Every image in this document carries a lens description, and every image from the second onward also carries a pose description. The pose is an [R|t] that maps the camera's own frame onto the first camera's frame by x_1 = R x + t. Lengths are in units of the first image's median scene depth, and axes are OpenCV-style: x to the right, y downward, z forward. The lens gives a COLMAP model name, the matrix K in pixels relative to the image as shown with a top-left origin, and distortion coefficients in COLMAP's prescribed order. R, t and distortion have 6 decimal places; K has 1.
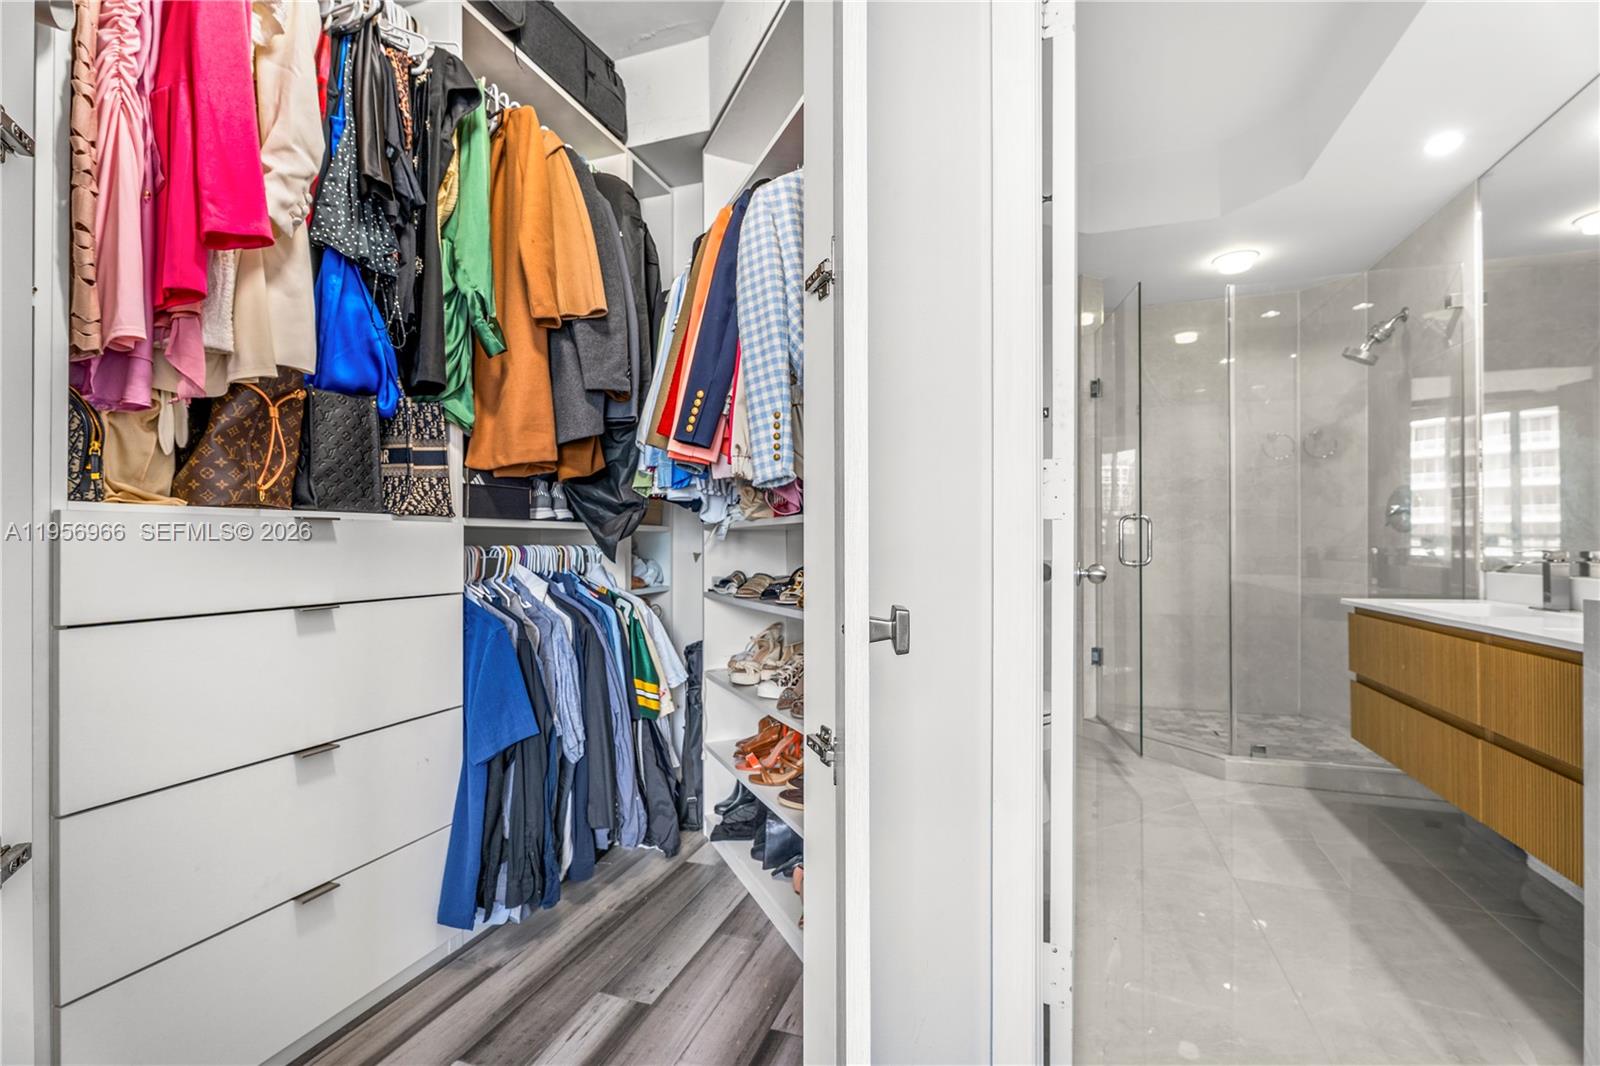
lens RADIAL K [[716.3, 0, 805.0], [0, 716.3, 536.9], [0, 0, 1]] dist [0.002874, 0.000394]
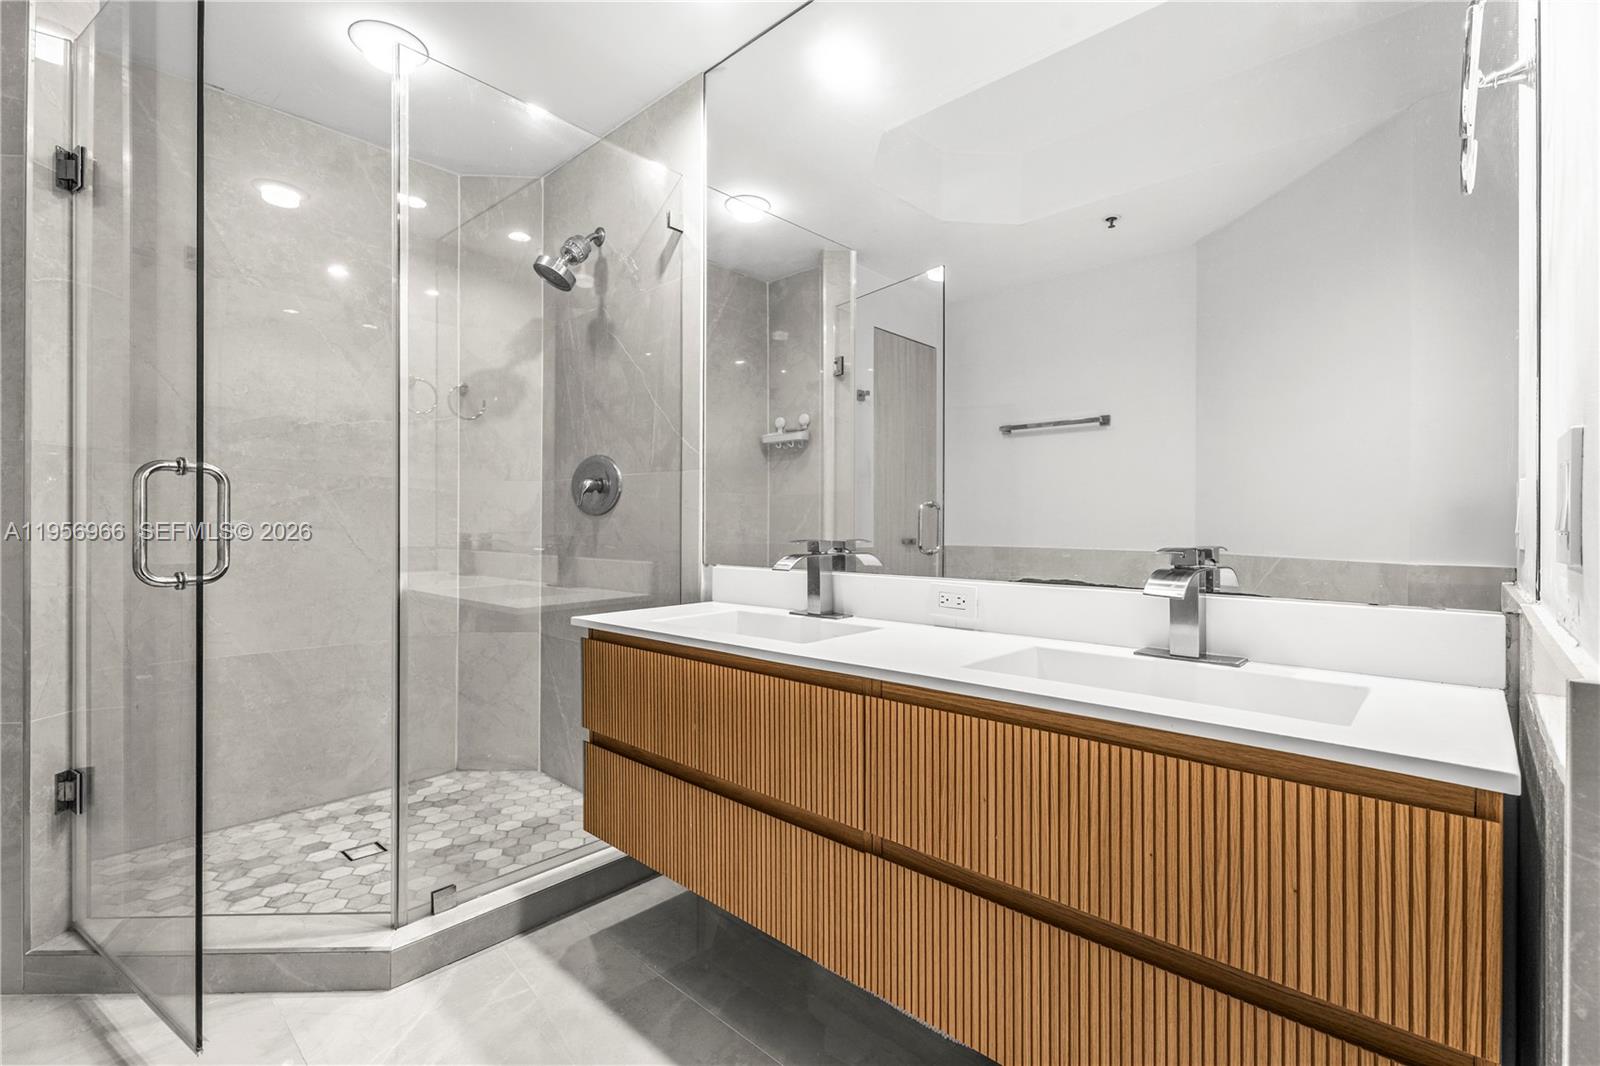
lens RADIAL K [[716.3, 0, 807.4], [0, 716.3, 526.9], [0, 0, 1]] dist [0.002874, 0.000394]
pose [[0.404874, 0.000928, 0.914372, 0.219140], [-0.010036, 0.999944, 0.003429, 0.000894], [-0.914318, -0.010565, 0.404860, 0.484957]]
